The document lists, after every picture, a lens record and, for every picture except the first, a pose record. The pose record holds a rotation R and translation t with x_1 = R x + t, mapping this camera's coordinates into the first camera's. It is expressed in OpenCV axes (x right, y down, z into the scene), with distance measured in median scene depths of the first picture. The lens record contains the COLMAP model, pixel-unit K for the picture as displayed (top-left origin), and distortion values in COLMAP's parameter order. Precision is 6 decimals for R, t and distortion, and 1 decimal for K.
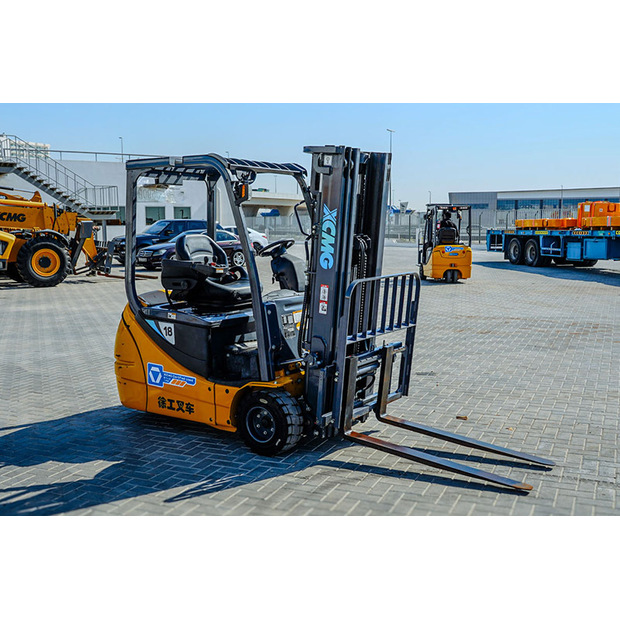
lens RADIAL K [[746.8, 0, 357.7], [0, 746.8, 308.9], [0, 0, 1]] dist [-0.011599, -0.013222]
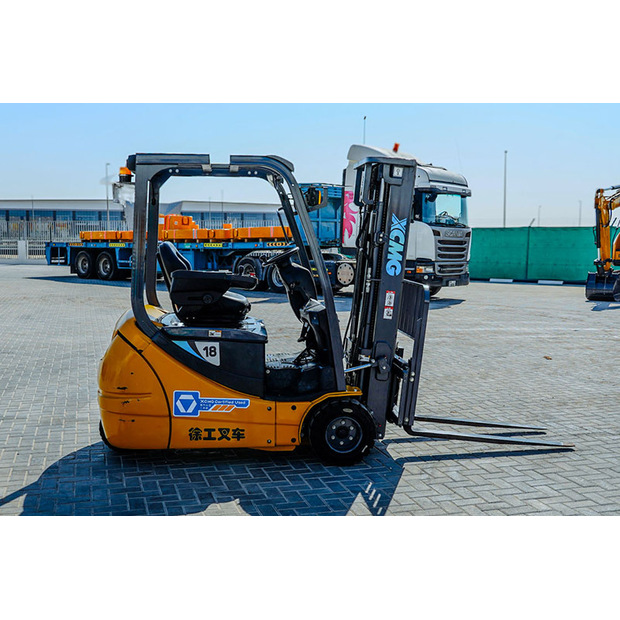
lens RADIAL K [[746.8, 0, 357.7], [0, 746.8, 308.9], [0, 0, 1]] dist [-0.011599, -0.013222]
pose [[0.775996, -0.051029, 0.628670, -0.665728], [0.062248, 0.998052, 0.004176, -0.013007], [-0.627658, 0.035893, 0.777661, 0.198006]]
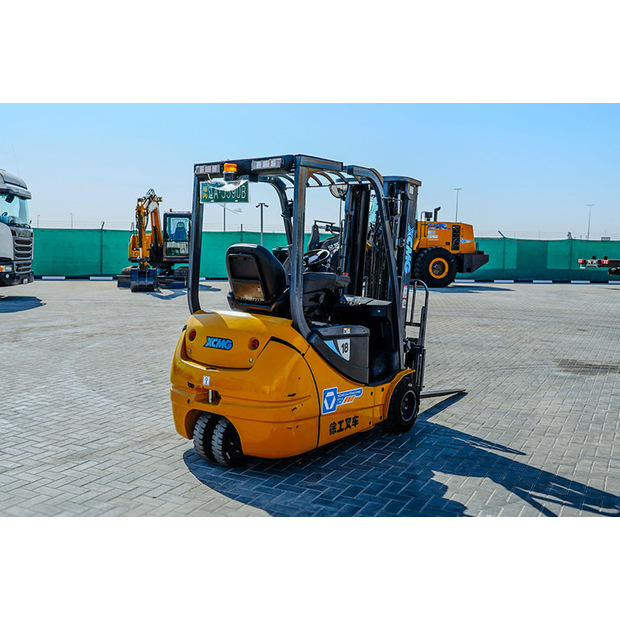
lens RADIAL K [[628.8, 0, 310.0], [0, 628.8, 289.2], [0, 0, 1]] dist [-0.000201, -0.006613]
pose [[0.119306, -0.064301, 0.990773, -1.034357], [0.093861, 0.994162, 0.053219, -0.089638], [-0.988411, 0.086646, 0.124645, 0.929231]]
